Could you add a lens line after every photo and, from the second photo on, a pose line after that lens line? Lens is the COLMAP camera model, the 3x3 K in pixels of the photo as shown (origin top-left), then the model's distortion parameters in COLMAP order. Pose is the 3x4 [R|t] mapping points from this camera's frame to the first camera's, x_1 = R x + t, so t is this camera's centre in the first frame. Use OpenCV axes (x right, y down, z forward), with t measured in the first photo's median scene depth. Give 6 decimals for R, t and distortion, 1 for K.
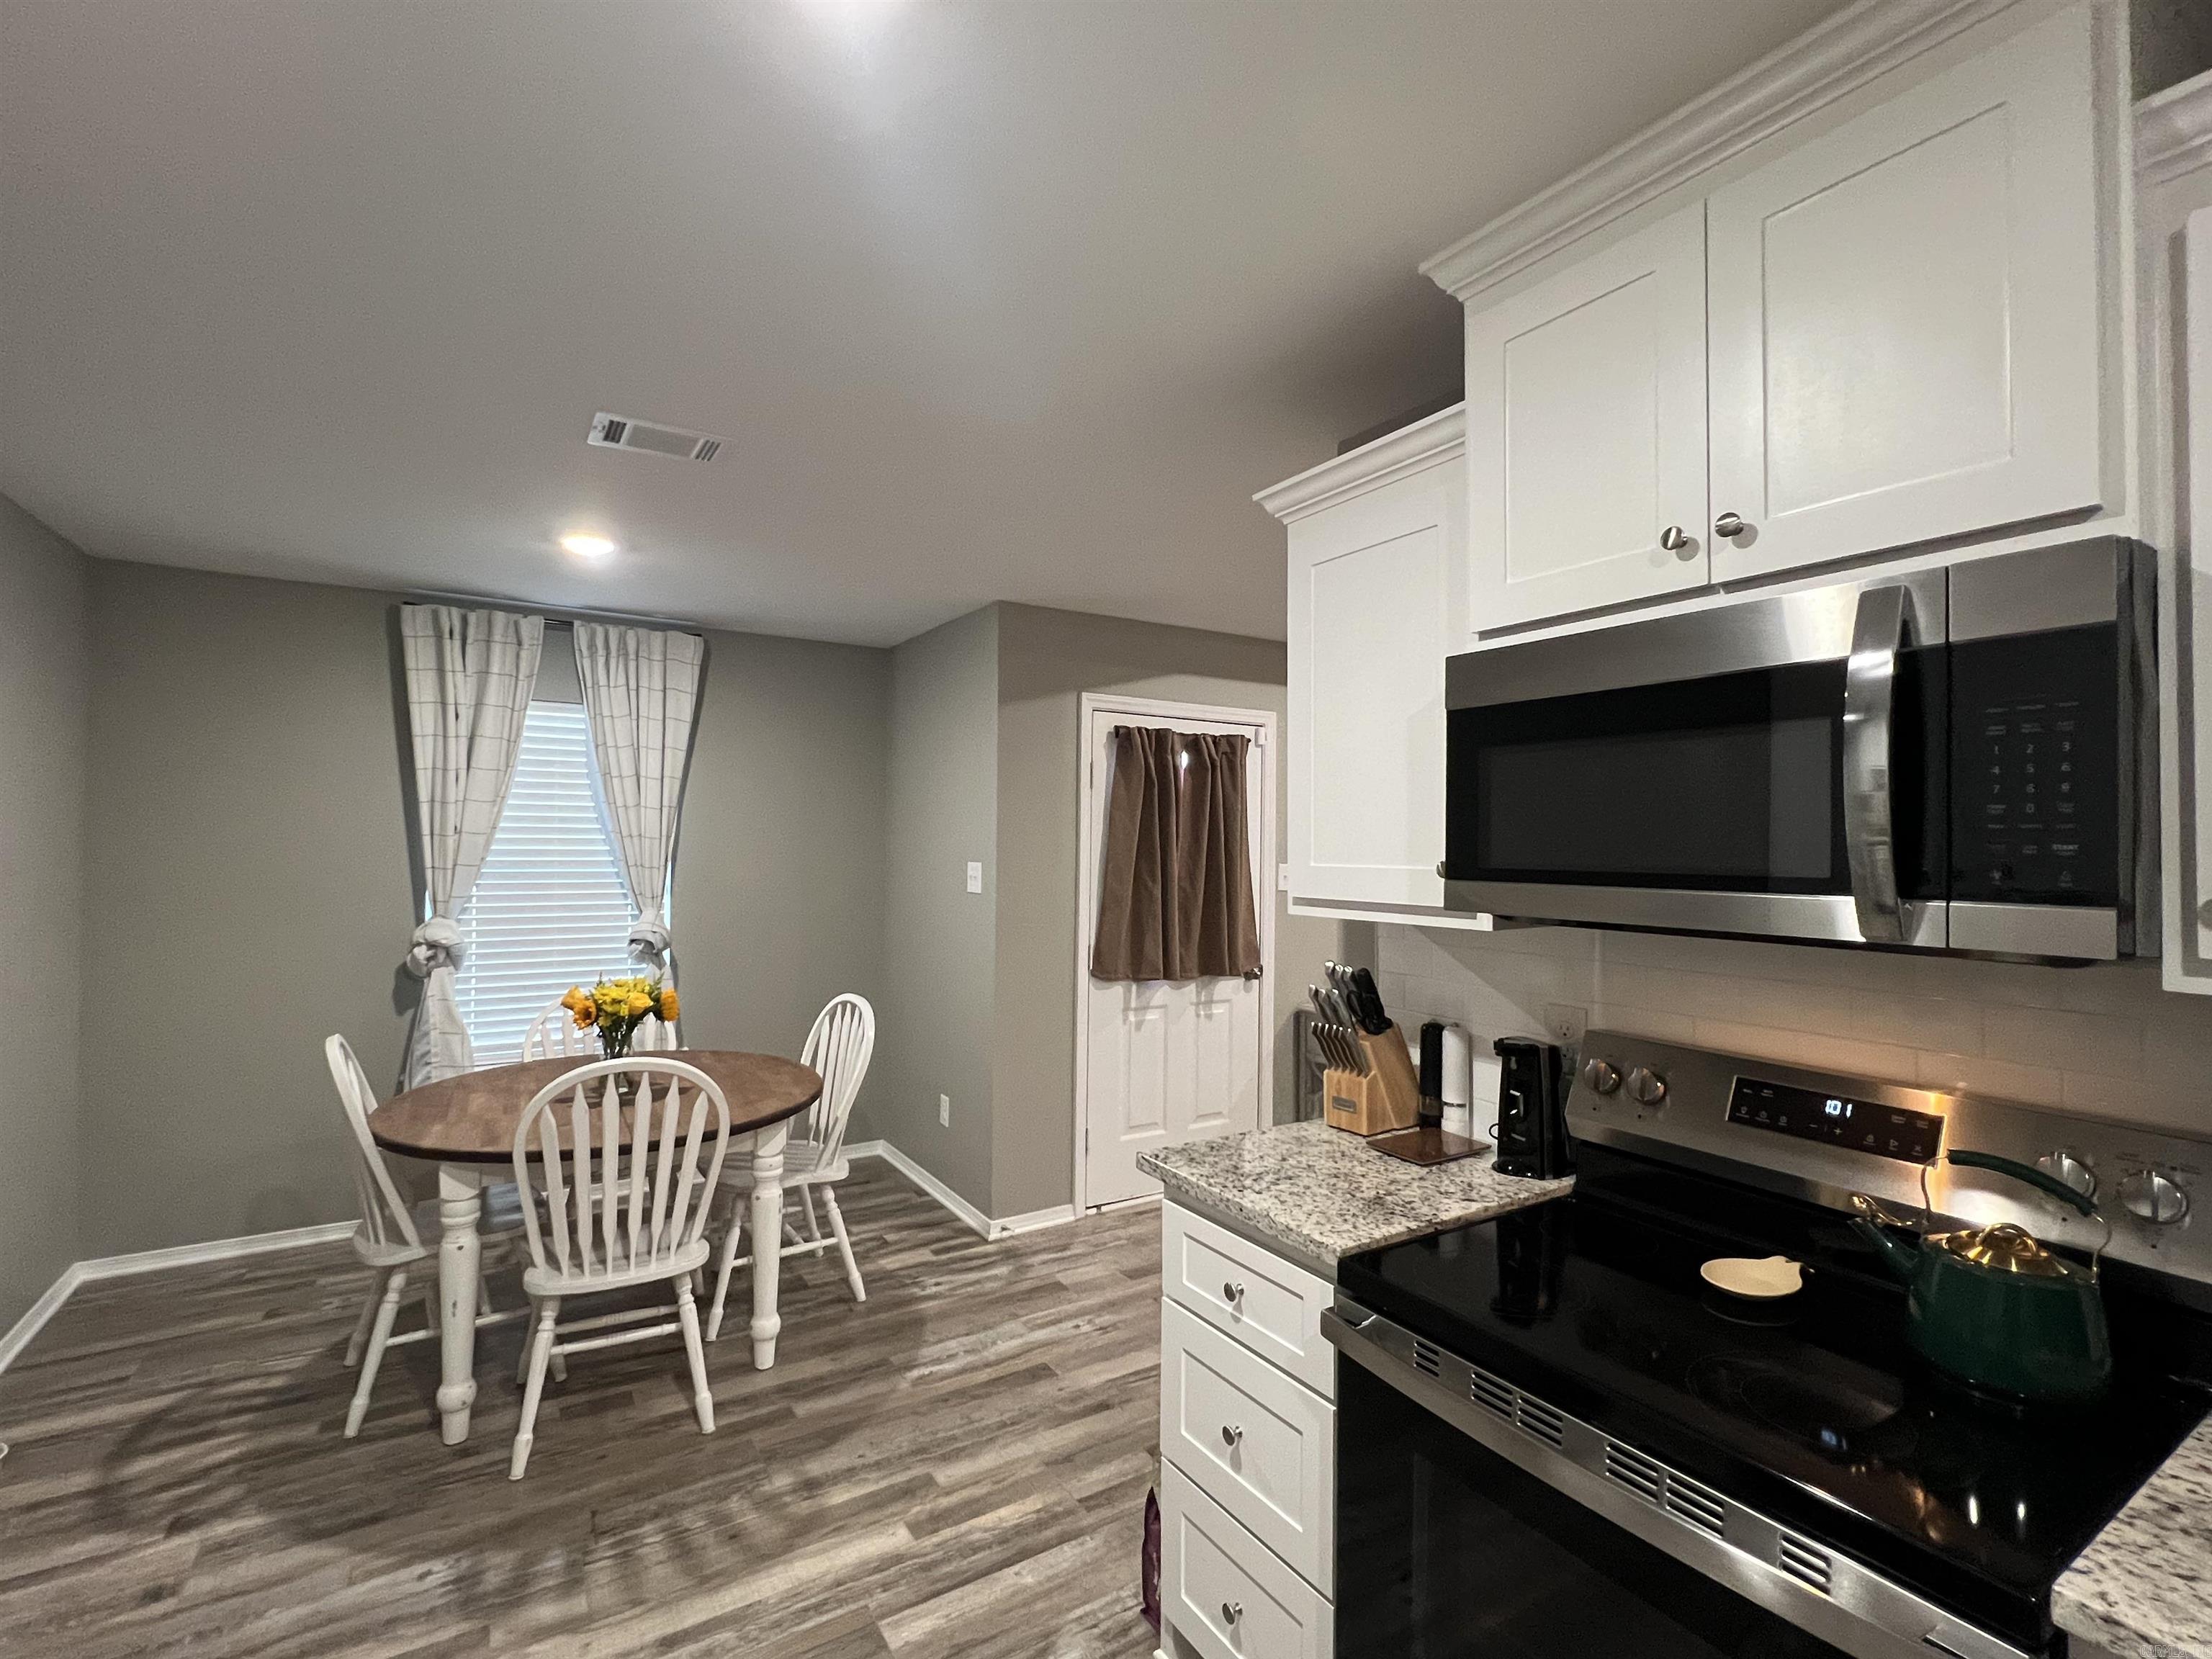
lens RADIAL K [[1008.3, 0, 1102.3], [0, 1008.3, 827.3], [0, 0, 1]] dist [-0.002953, 0.001049]
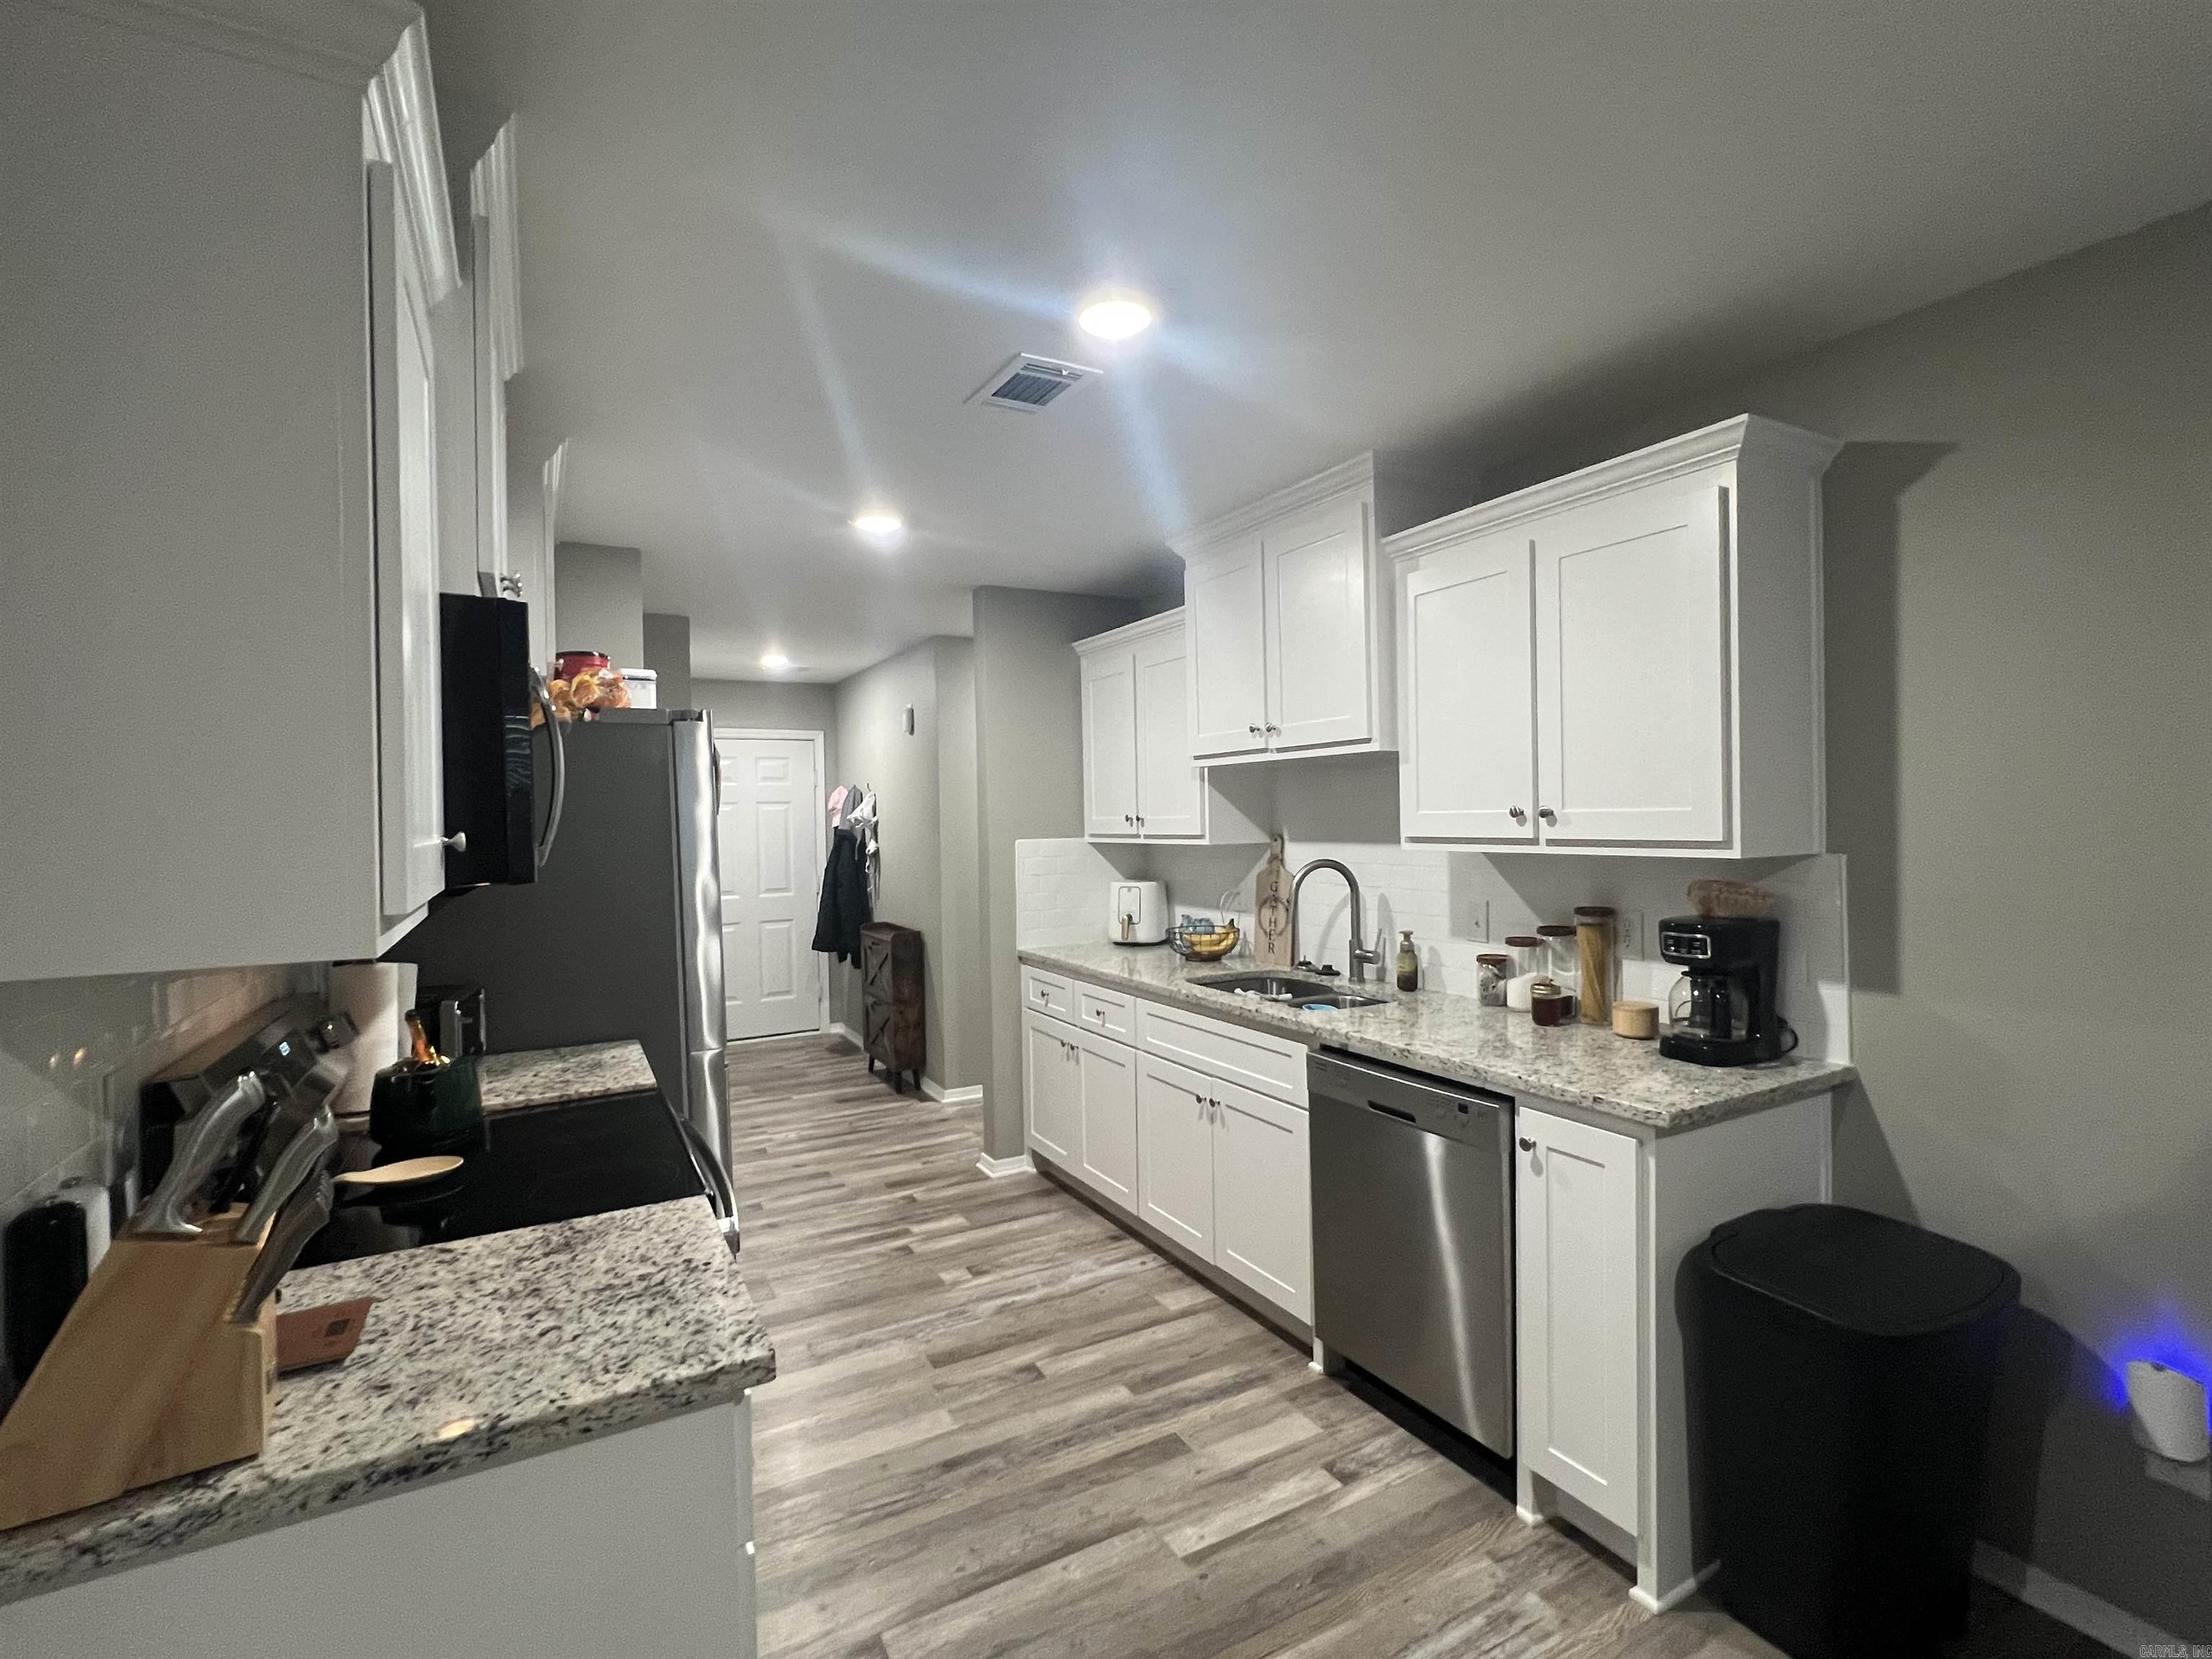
lens RADIAL K [[1008.3, 0, 1102.5], [0, 1008.3, 827.5], [0, 0, 1]] dist [-0.002953, 0.001049]
pose [[-0.998663, 0.008042, 0.051068, -0.140221], [0.007720, 0.999949, -0.006488, 0.028387], [-0.051117, -0.006085, -0.998674, 1.222176]]
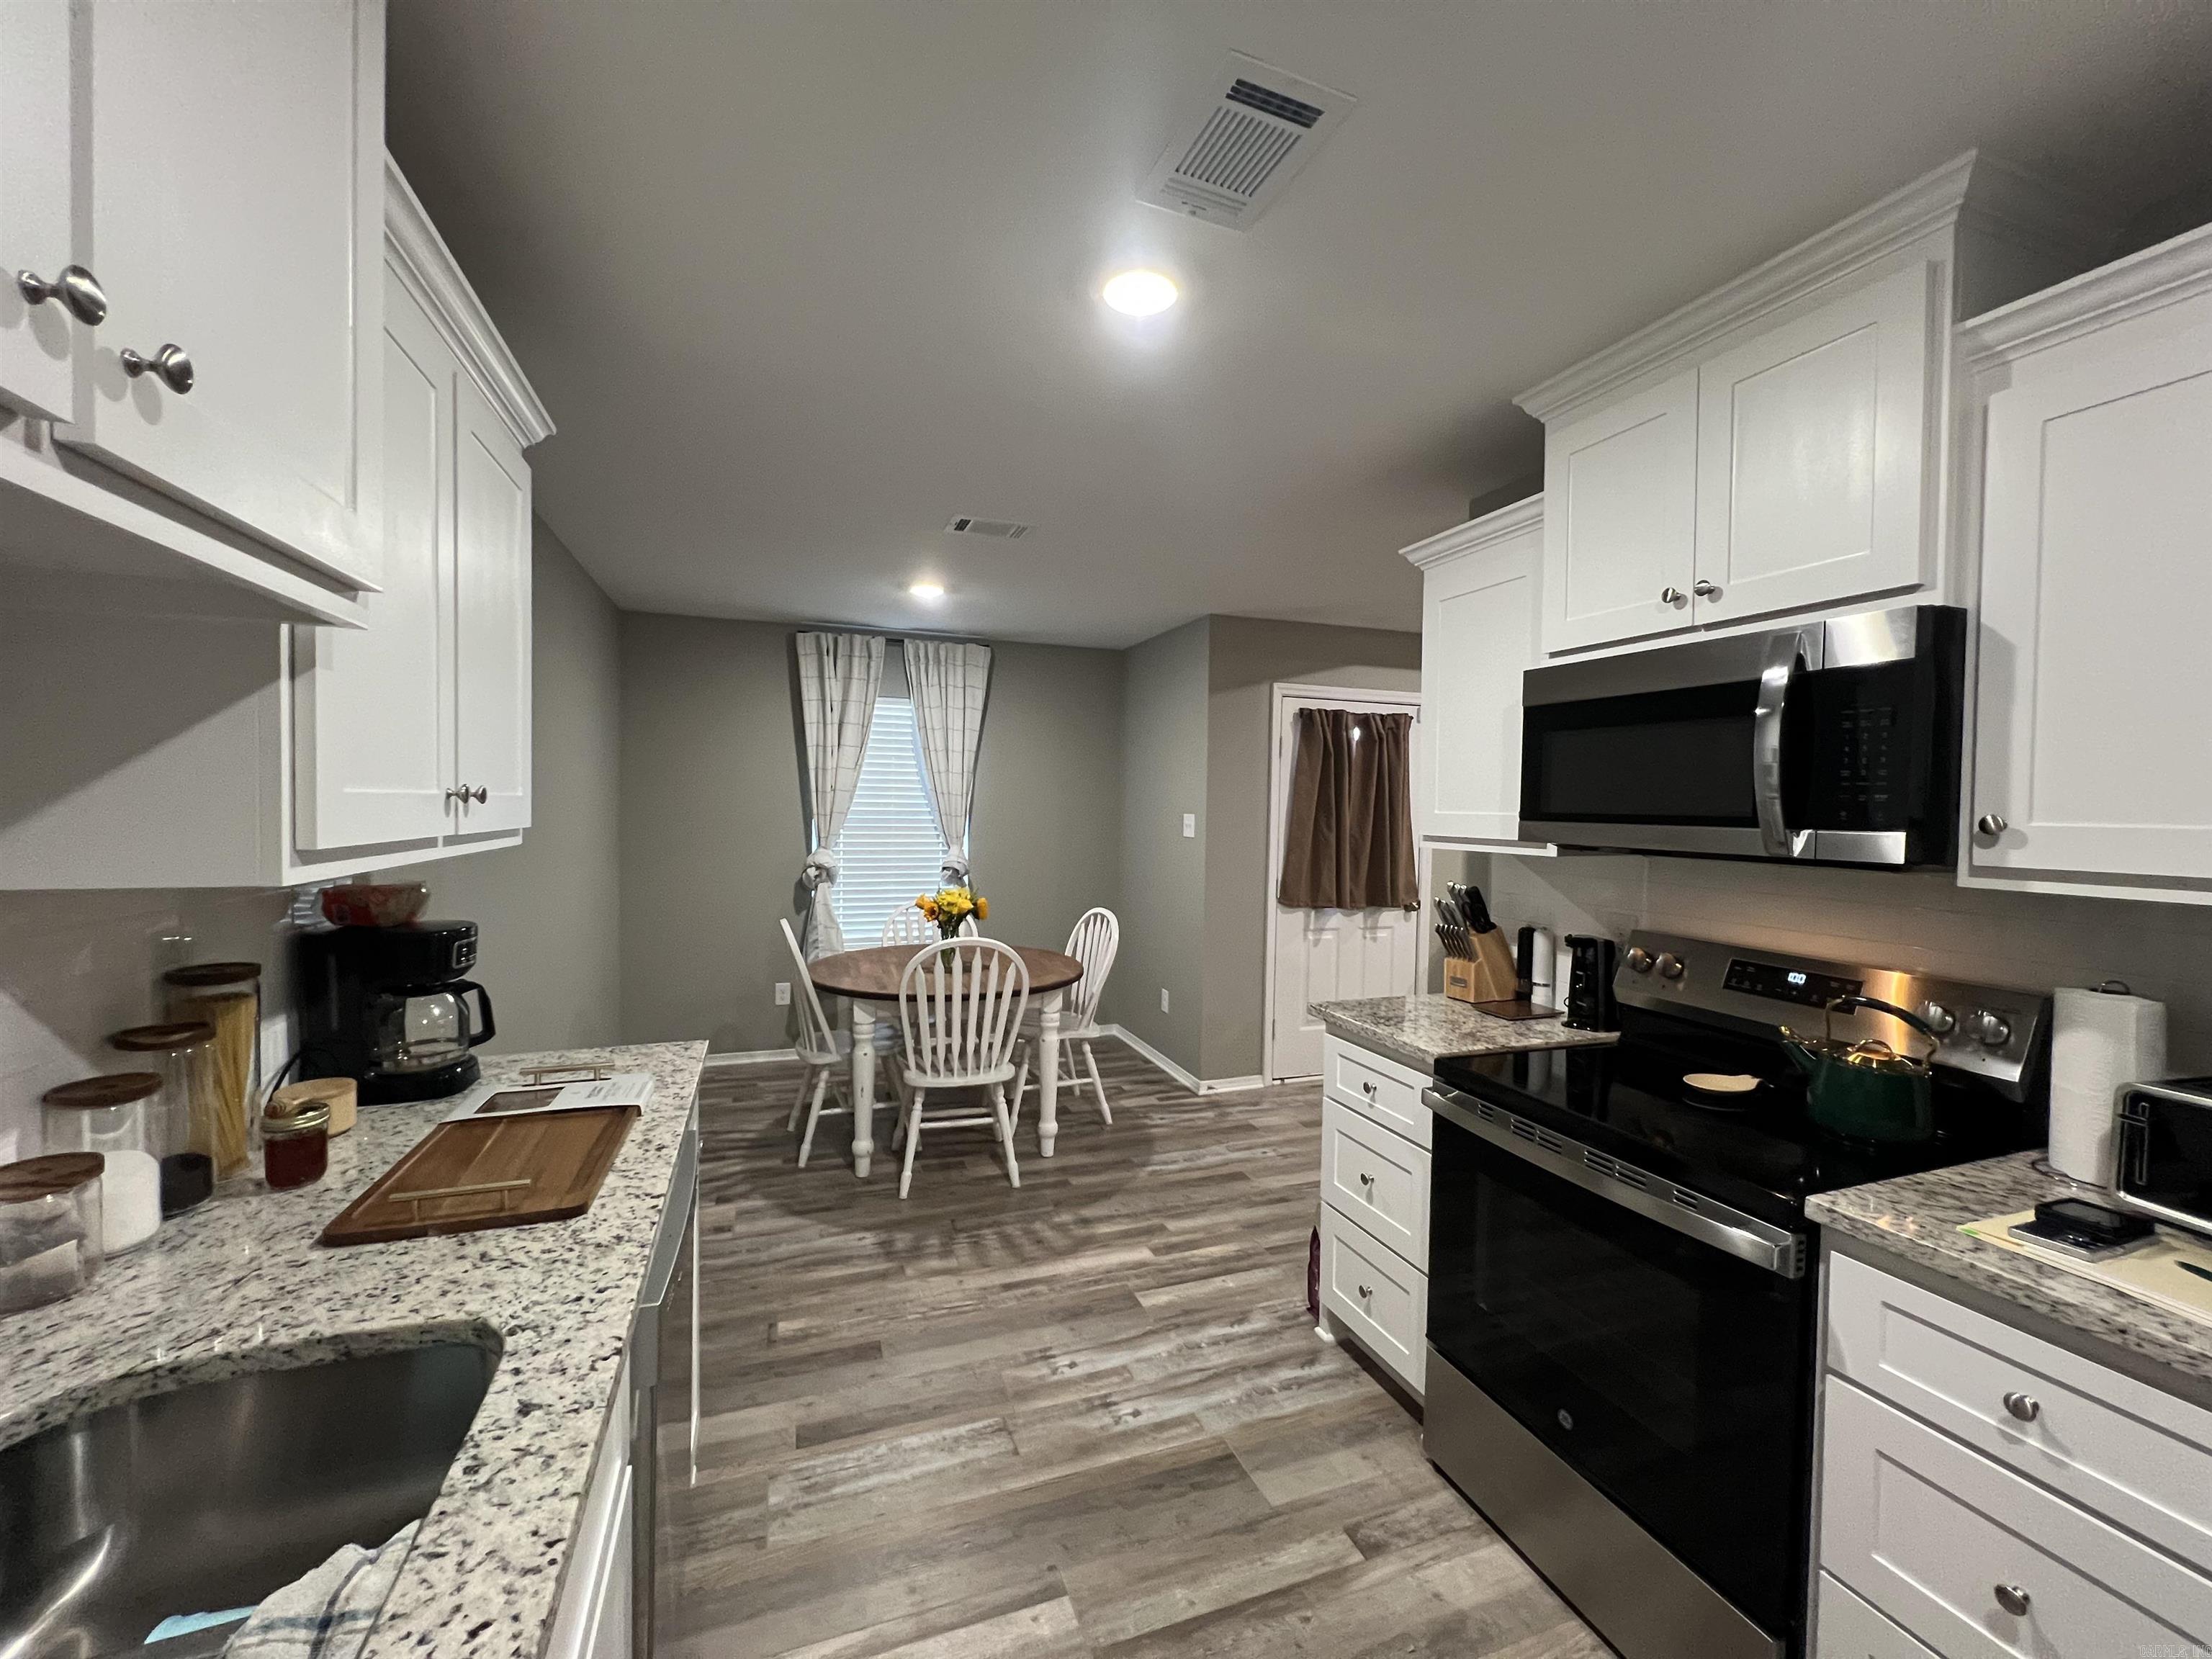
lens RADIAL K [[887.7, 0, 1103.3], [0, 887.7, 824.9], [0, 0, 1]] dist [-0.001882, 0.000423]
pose [[0.978286, 0.011839, -0.206923, 0.005702], [-0.003739, 0.999213, 0.039492, 0.005681], [0.207228, -0.037861, 0.977560, -0.270670]]
